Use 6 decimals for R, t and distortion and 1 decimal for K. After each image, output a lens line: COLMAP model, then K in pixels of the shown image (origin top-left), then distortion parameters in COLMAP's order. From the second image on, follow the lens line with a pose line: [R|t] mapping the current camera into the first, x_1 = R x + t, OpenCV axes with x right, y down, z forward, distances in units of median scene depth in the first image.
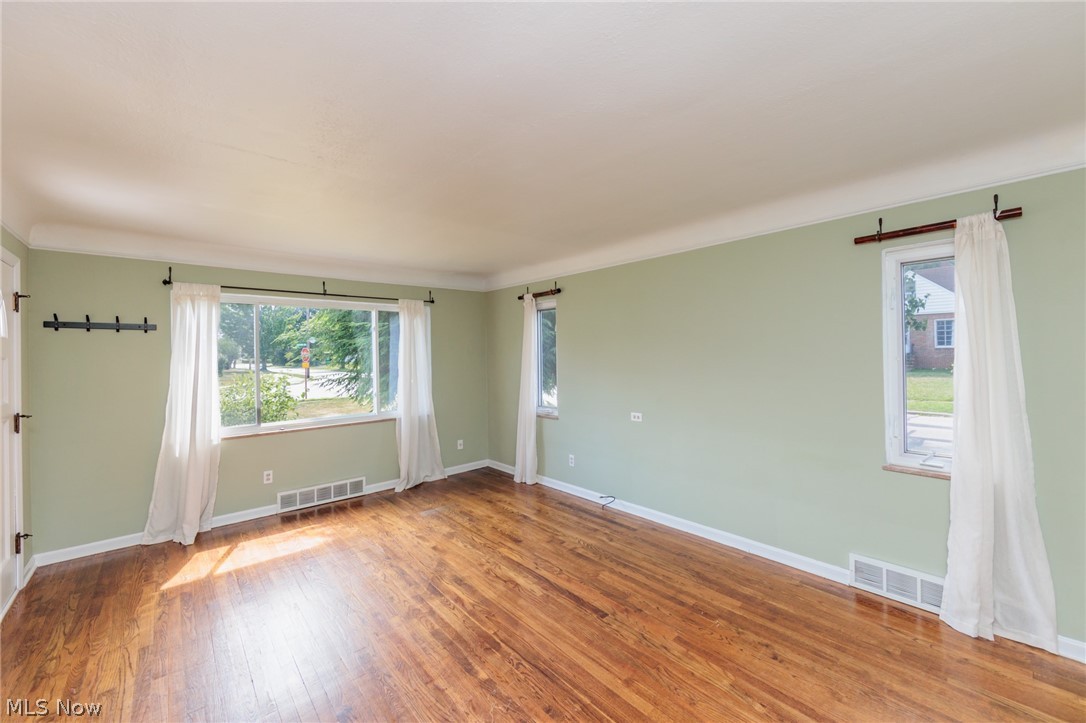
lens RADIAL K [[428.6, 0, 539.2], [0, 428.6, 356.0], [0, 0, 1]] dist [-0.007163, 0.000483]
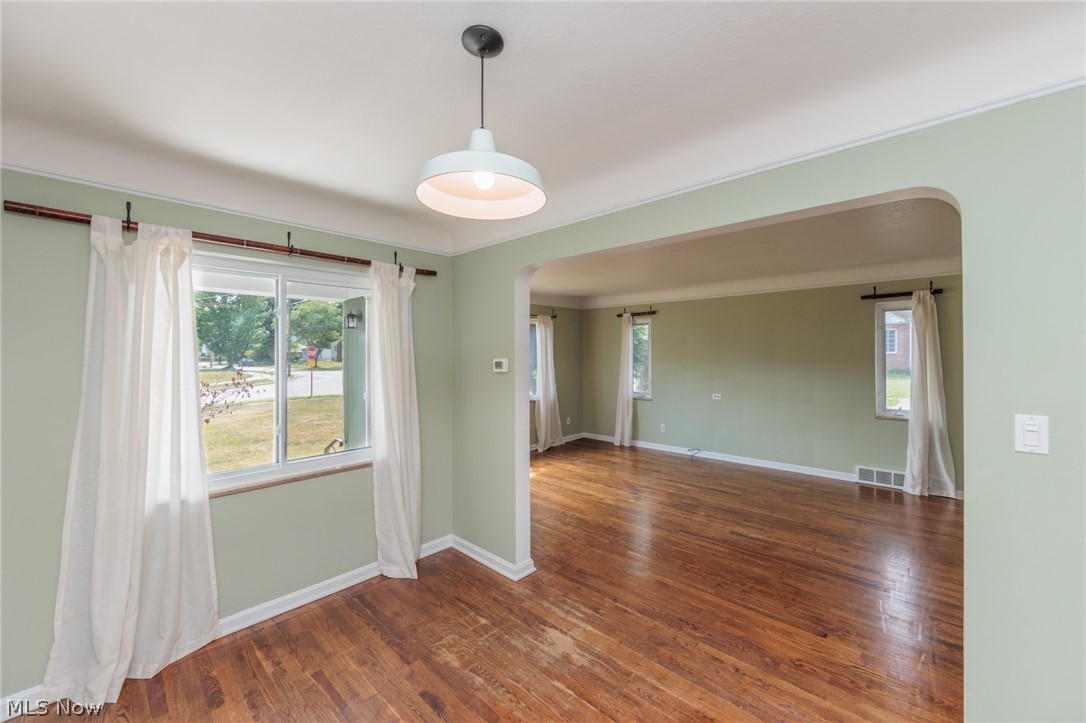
lens RADIAL K [[428.6, 0, 542.6], [0, 428.6, 356.7], [0, 0, 1]] dist [-0.007163, 0.000483]
pose [[0.994751, 0.010146, 0.101824, -0.668558], [-0.010128, 0.999948, -0.000699, 0.005841], [-0.101826, -0.000336, 0.994802, -0.573889]]
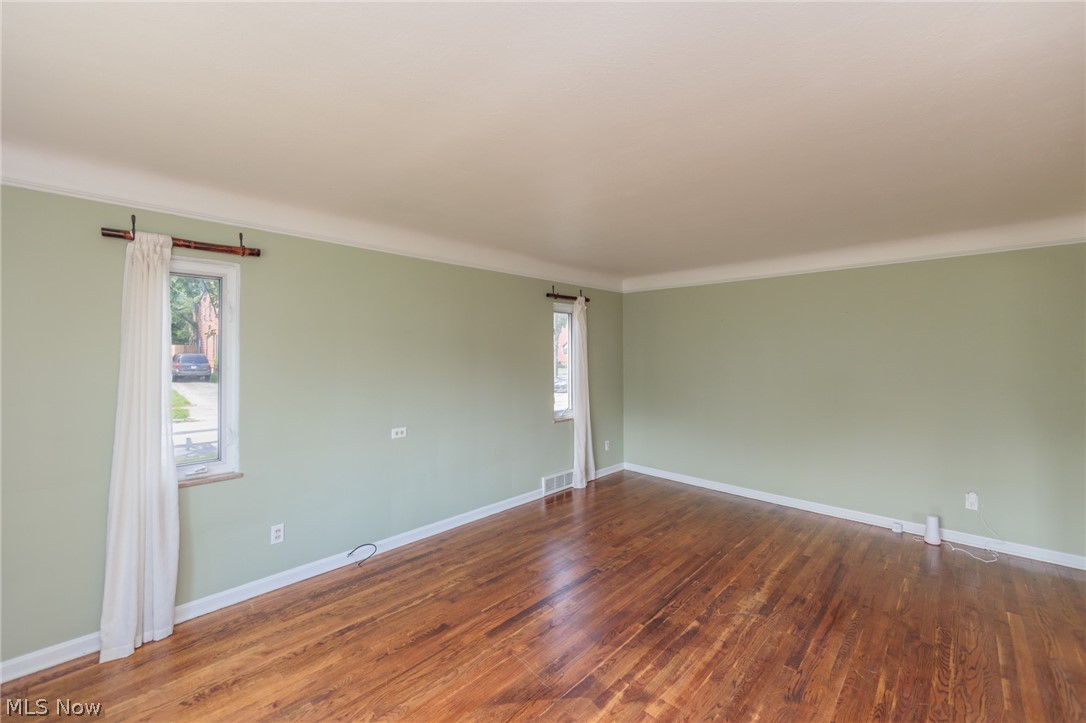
lens RADIAL K [[428.6, 0, 551.3], [0, 428.6, 355.8], [0, 0, 1]] dist [-0.007163, 0.000483]
pose [[-0.094409, 0.010935, 0.995473, -0.792067], [0.009942, 0.999900, -0.010041, -0.002545], [-0.995484, 0.008949, -0.094508, 0.915944]]
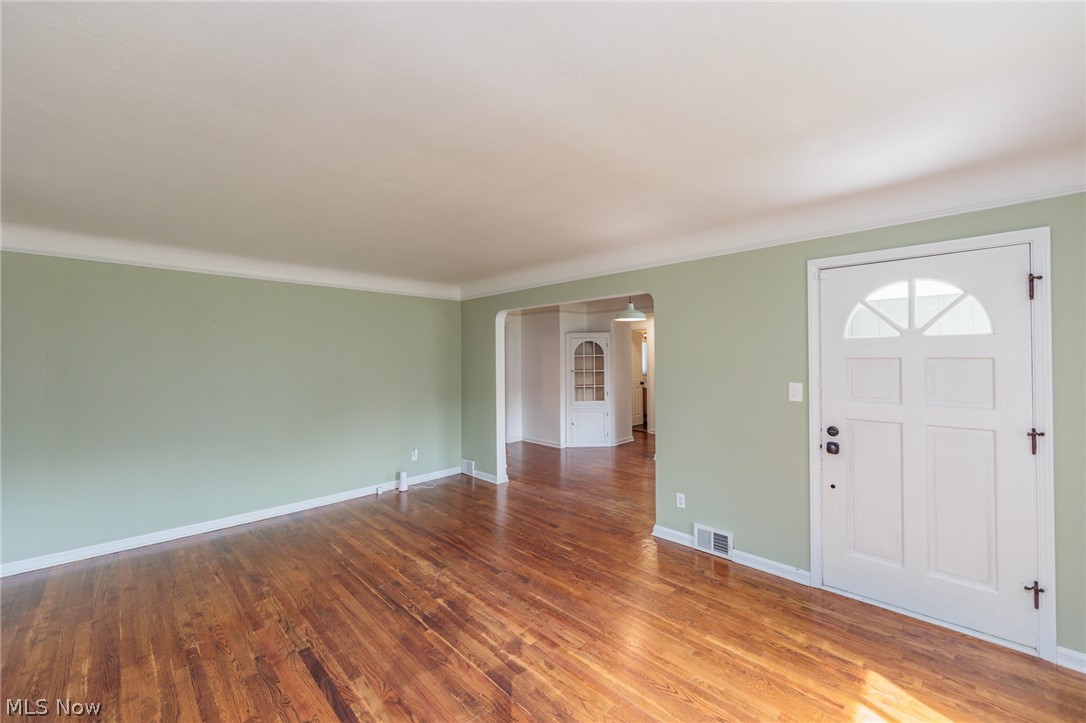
lens RADIAL K [[428.6, 0, 541.2], [0, 428.6, 357.3], [0, 0, 1]] dist [-0.007163, 0.000483]
pose [[-0.997513, 0.021151, -0.067236, -0.229432], [0.020684, 0.999757, 0.007630, -0.017921], [0.067381, 0.006220, -0.997708, 1.437189]]
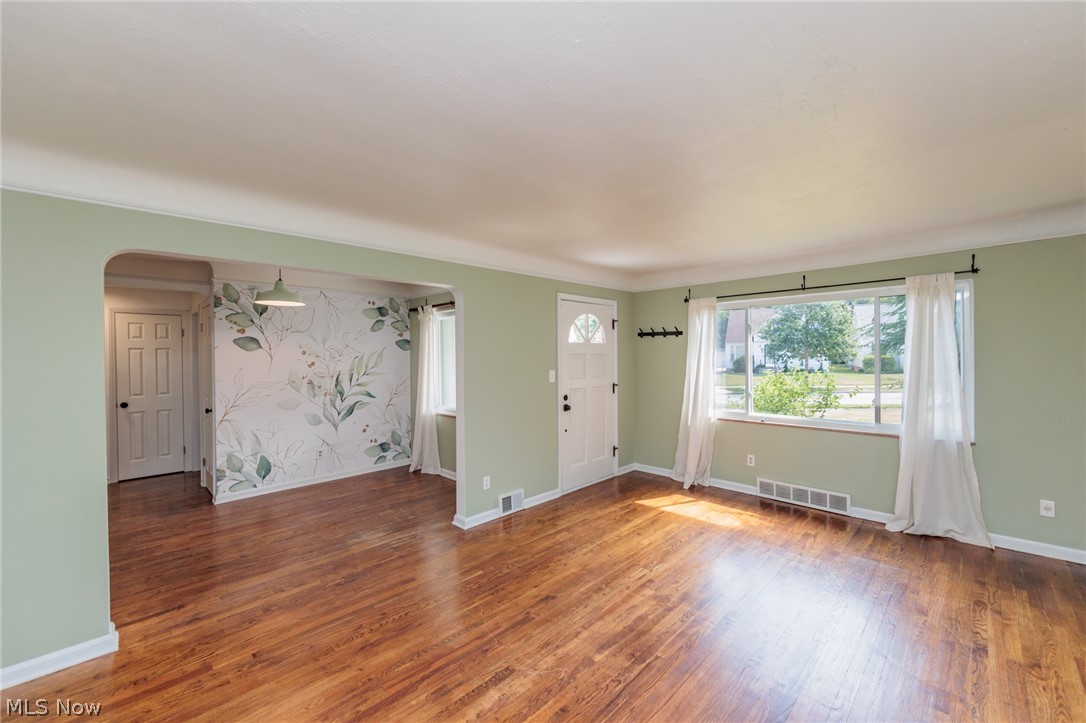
lens RADIAL K [[428.6, 0, 552.7], [0, 428.6, 358.6], [0, 0, 1]] dist [-0.007163, 0.000483]
pose [[0.072386, 0.024193, -0.997083, 0.551414], [0.003258, 0.999695, 0.024493, -0.017960], [0.997371, -0.005021, 0.072285, 0.491535]]
